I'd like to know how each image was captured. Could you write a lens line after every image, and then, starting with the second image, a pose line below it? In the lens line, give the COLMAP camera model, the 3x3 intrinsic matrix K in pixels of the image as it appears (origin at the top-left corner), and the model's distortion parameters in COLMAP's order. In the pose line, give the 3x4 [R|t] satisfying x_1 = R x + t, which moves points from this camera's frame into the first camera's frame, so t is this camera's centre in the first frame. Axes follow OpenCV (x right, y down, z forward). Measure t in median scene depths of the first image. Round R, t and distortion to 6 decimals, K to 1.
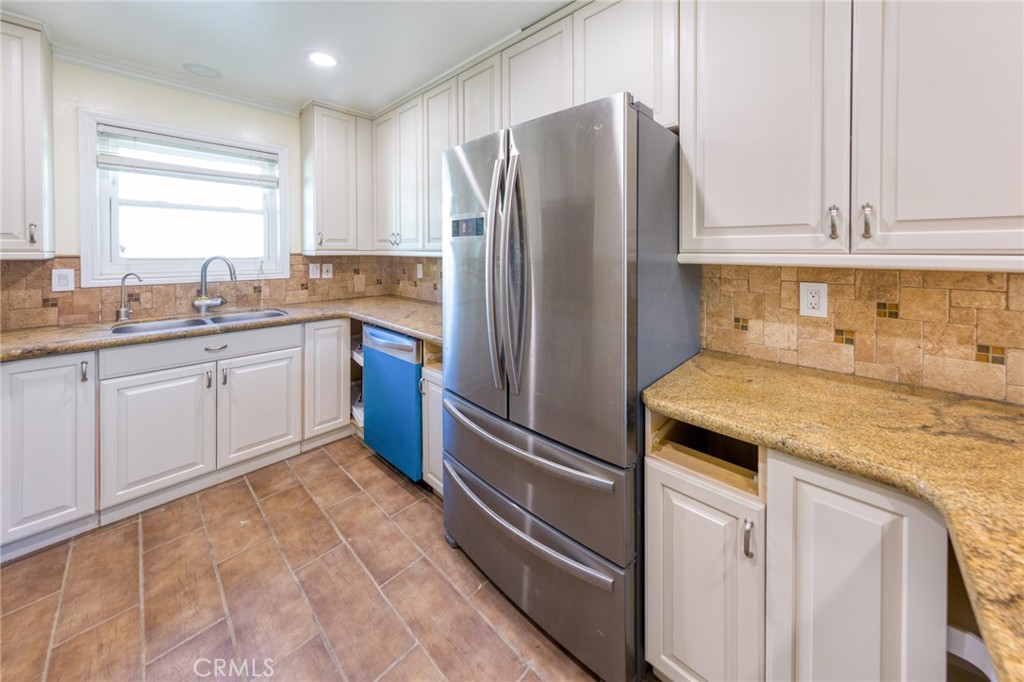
lens RADIAL K [[353.2, 0, 516.7], [0, 353.2, 253.8], [0, 0, 1]] dist [-0.000050, 0.000019]
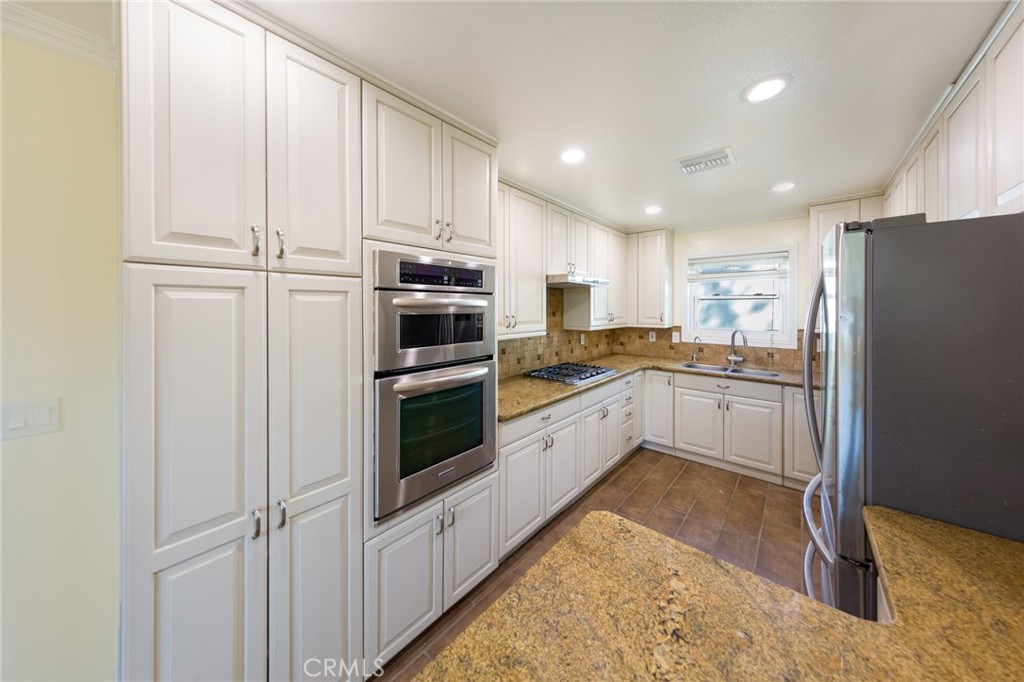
lens RADIAL K [[337.5, 0, 515.1], [0, 337.5, 310.0], [0, 0, 1]] dist [0.000278, 0.000010]
pose [[0.040947, 0.003091, -0.999157, 0.780788], [-0.012629, 0.999917, 0.002576, -0.093699], [0.999082, 0.012513, 0.040982, -0.053013]]
